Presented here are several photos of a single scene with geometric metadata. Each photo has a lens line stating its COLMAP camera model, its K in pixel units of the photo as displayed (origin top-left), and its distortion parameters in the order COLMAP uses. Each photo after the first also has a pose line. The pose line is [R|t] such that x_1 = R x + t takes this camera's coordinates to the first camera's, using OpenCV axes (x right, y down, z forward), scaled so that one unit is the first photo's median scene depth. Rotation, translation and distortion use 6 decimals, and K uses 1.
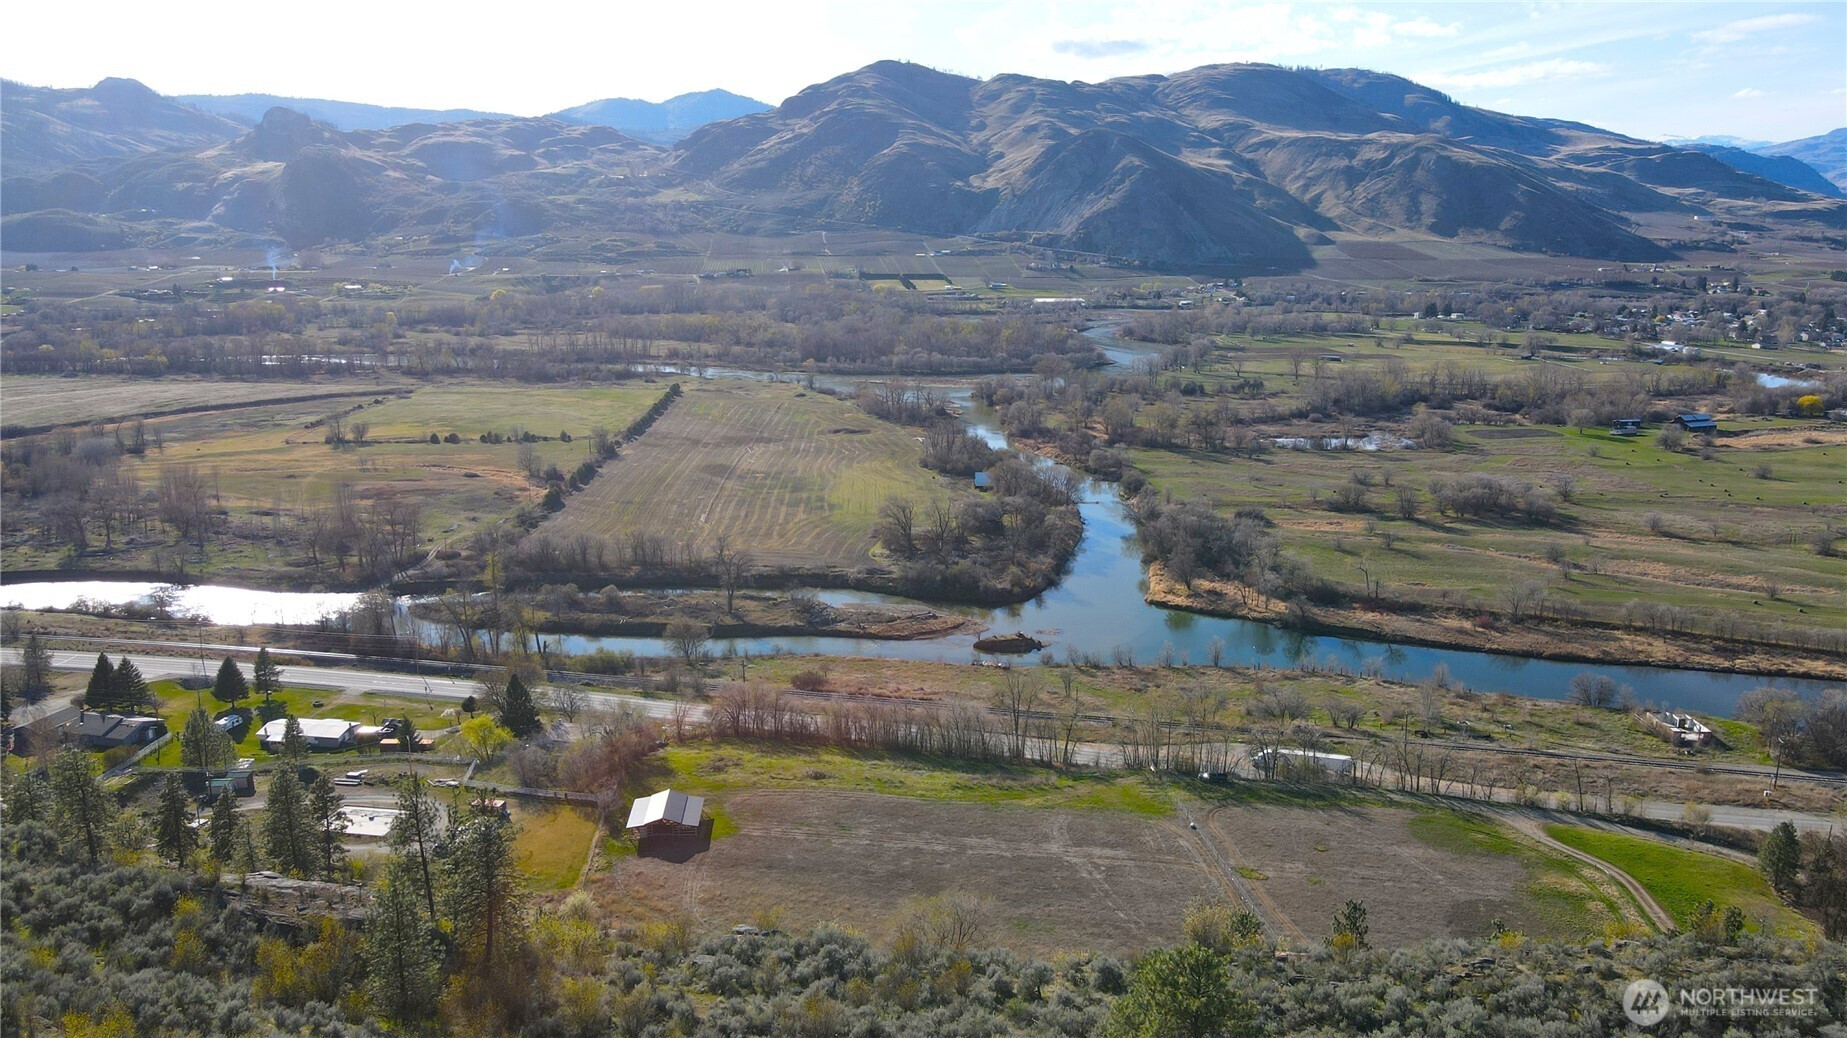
lens RADIAL K [[1371.4, 0, 919.3], [0, 1371.4, 510.8], [0, 0, 1]] dist [-0.002041, 0.029561]
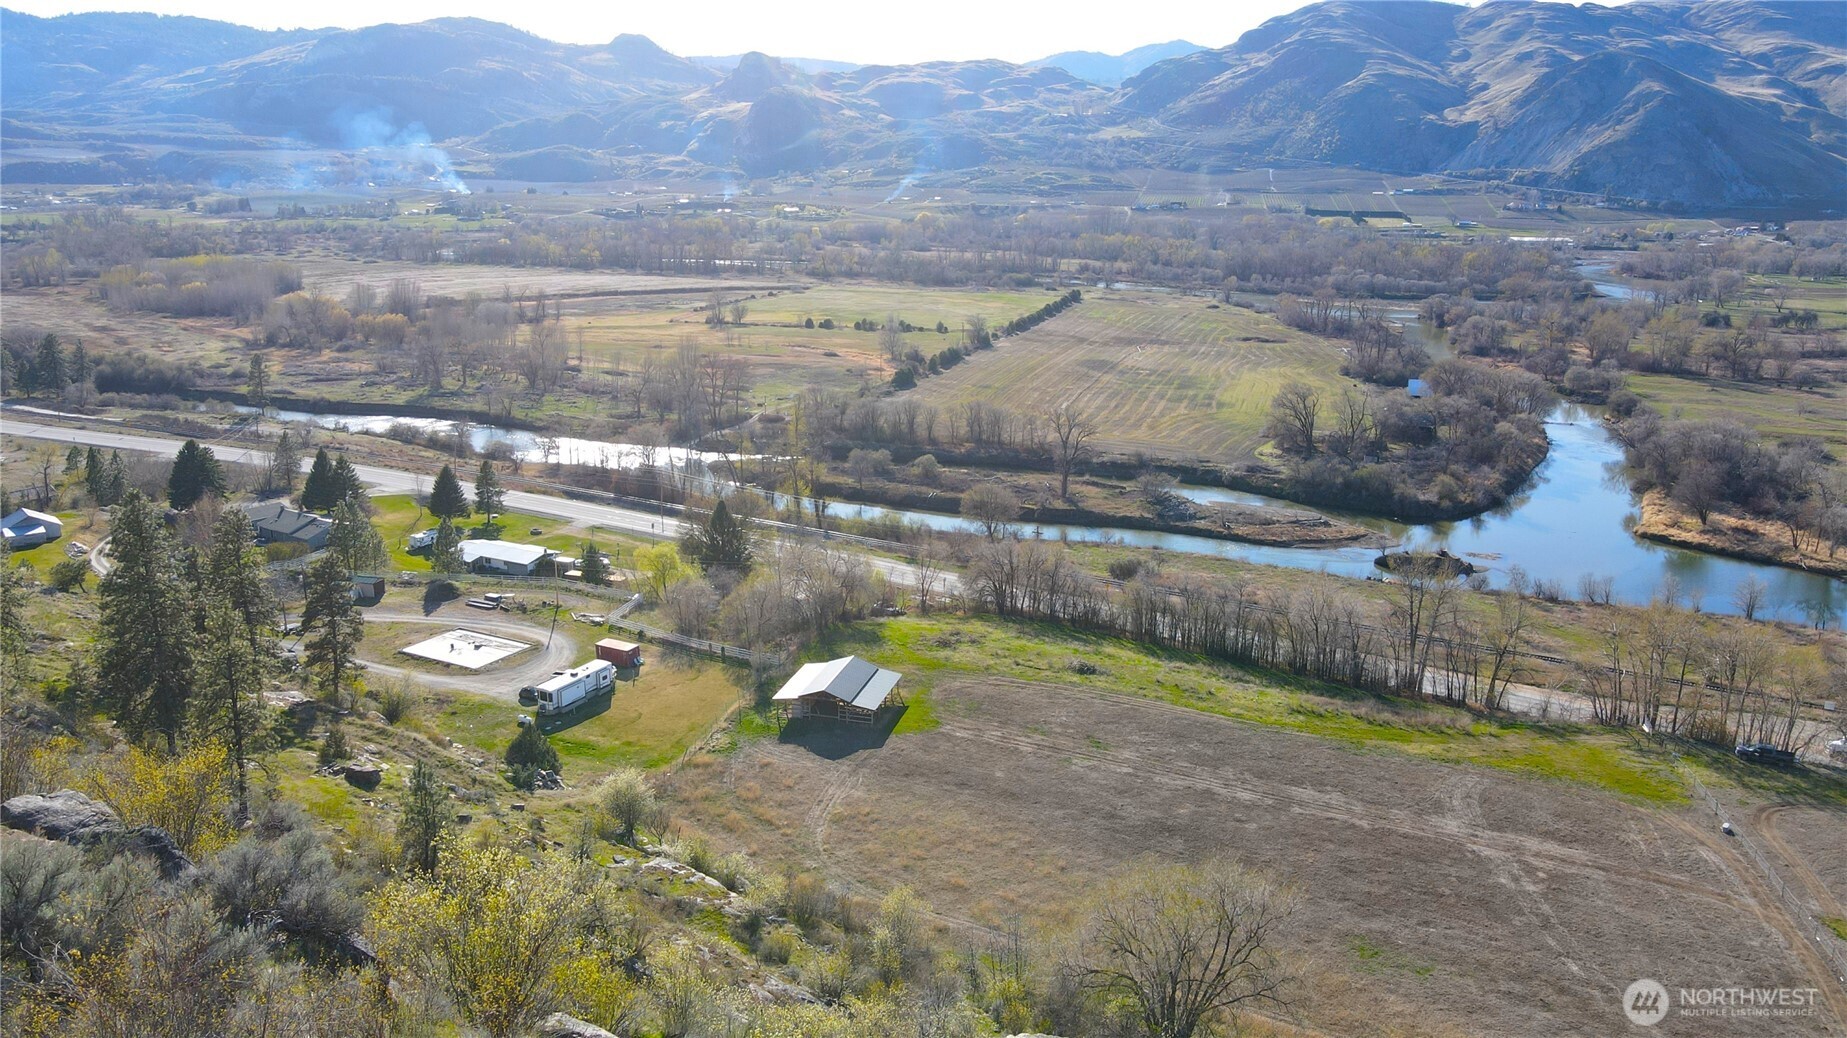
lens RADIAL K [[1371.4, 0, 914.6], [0, 1371.4, 514.4], [0, 0, 1]] dist [-0.002041, 0.029561]
pose [[0.948490, 0.086478, -0.304775, 0.014836], [-0.077467, 0.996128, 0.041560, 0.033048], [0.307189, -0.015810, 0.951517, 0.117150]]
